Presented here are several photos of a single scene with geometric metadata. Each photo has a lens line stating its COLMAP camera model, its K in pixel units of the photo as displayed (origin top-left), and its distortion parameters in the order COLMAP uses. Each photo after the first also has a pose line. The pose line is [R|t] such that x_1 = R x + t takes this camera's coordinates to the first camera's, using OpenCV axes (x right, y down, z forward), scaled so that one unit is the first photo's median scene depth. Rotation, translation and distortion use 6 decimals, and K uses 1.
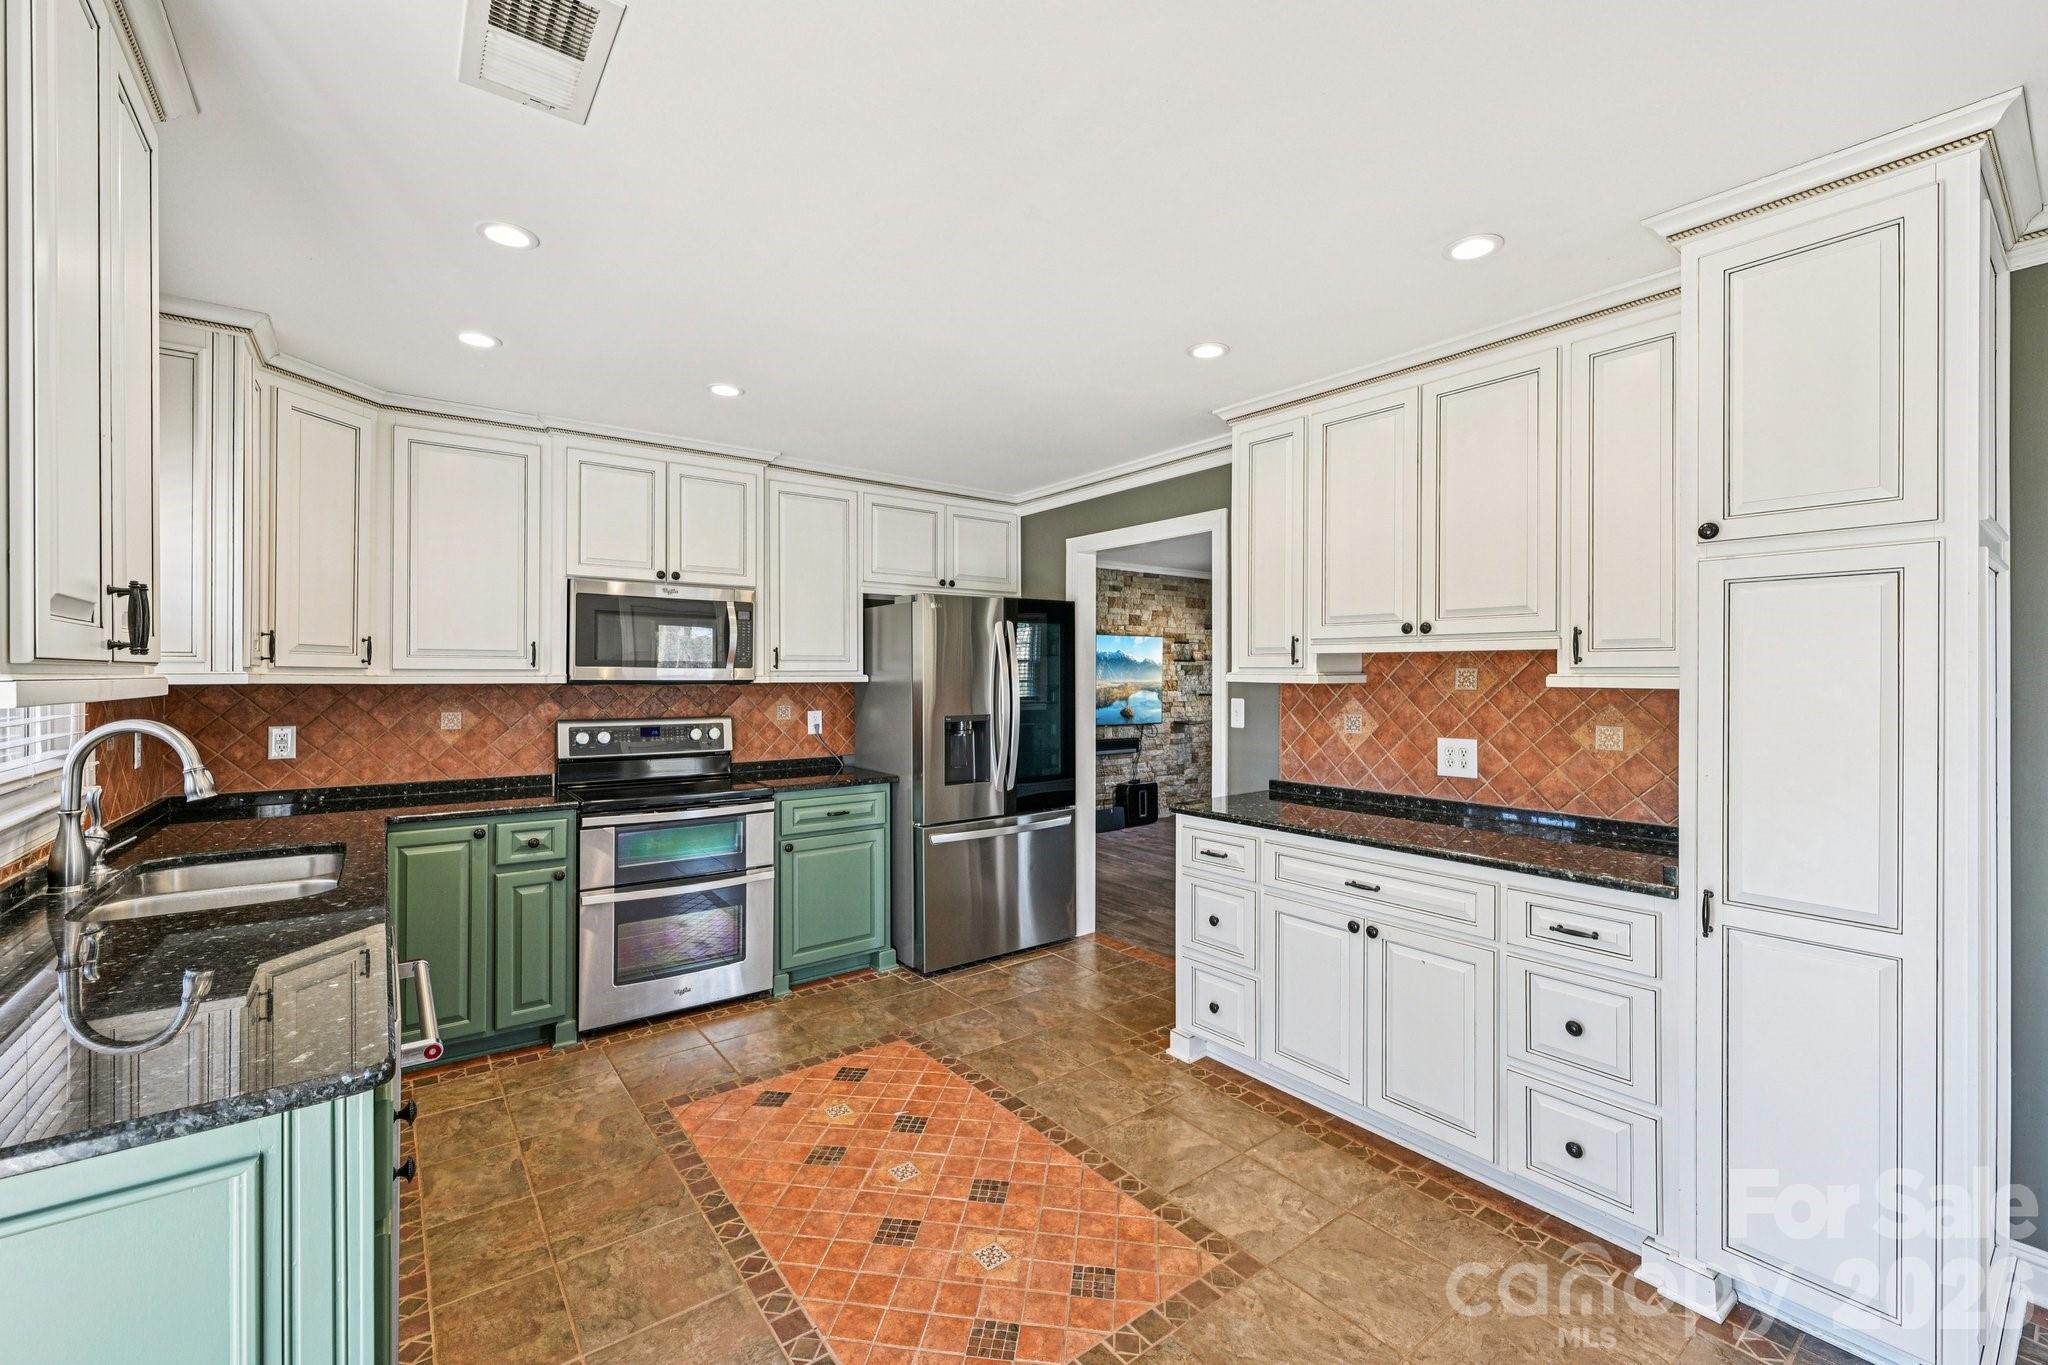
lens RADIAL K [[846.6, 0, 1017.9], [0, 846.6, 673.8], [0, 0, 1]] dist [0.001535, 0.000154]
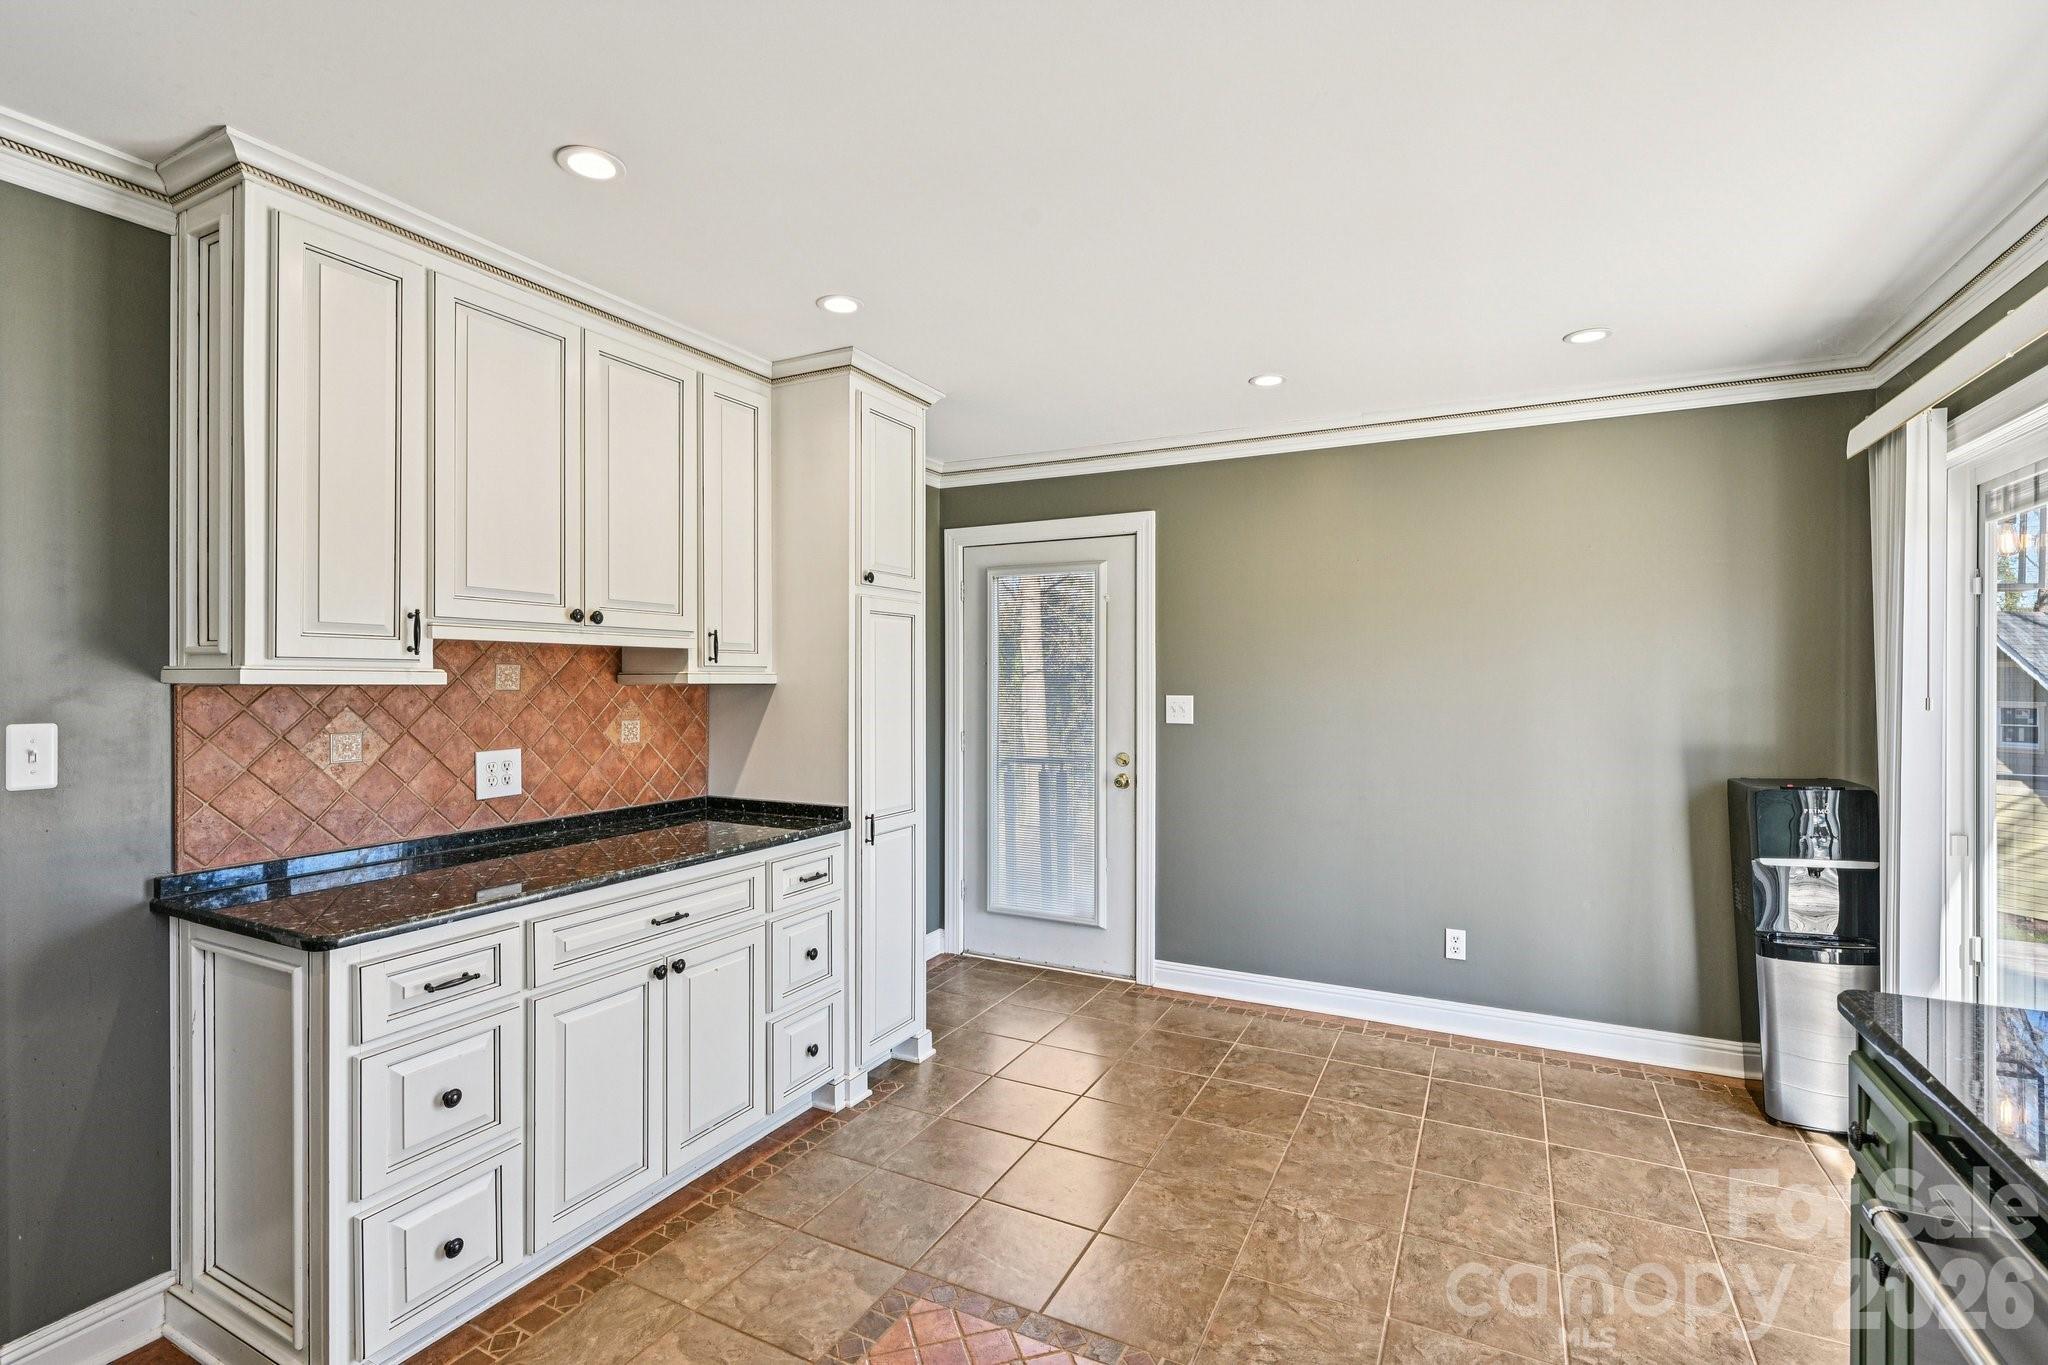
lens RADIAL K [[943.9, 0, 1014.9], [0, 943.9, 679.7], [0, 0, 1]] dist [0.001264, 0.000179]
pose [[-0.432285, -0.002342, 0.901734, -0.576428], [-0.000140, 0.999997, 0.002530, 0.006733], [-0.901737, 0.000967, -0.432284, 1.048807]]
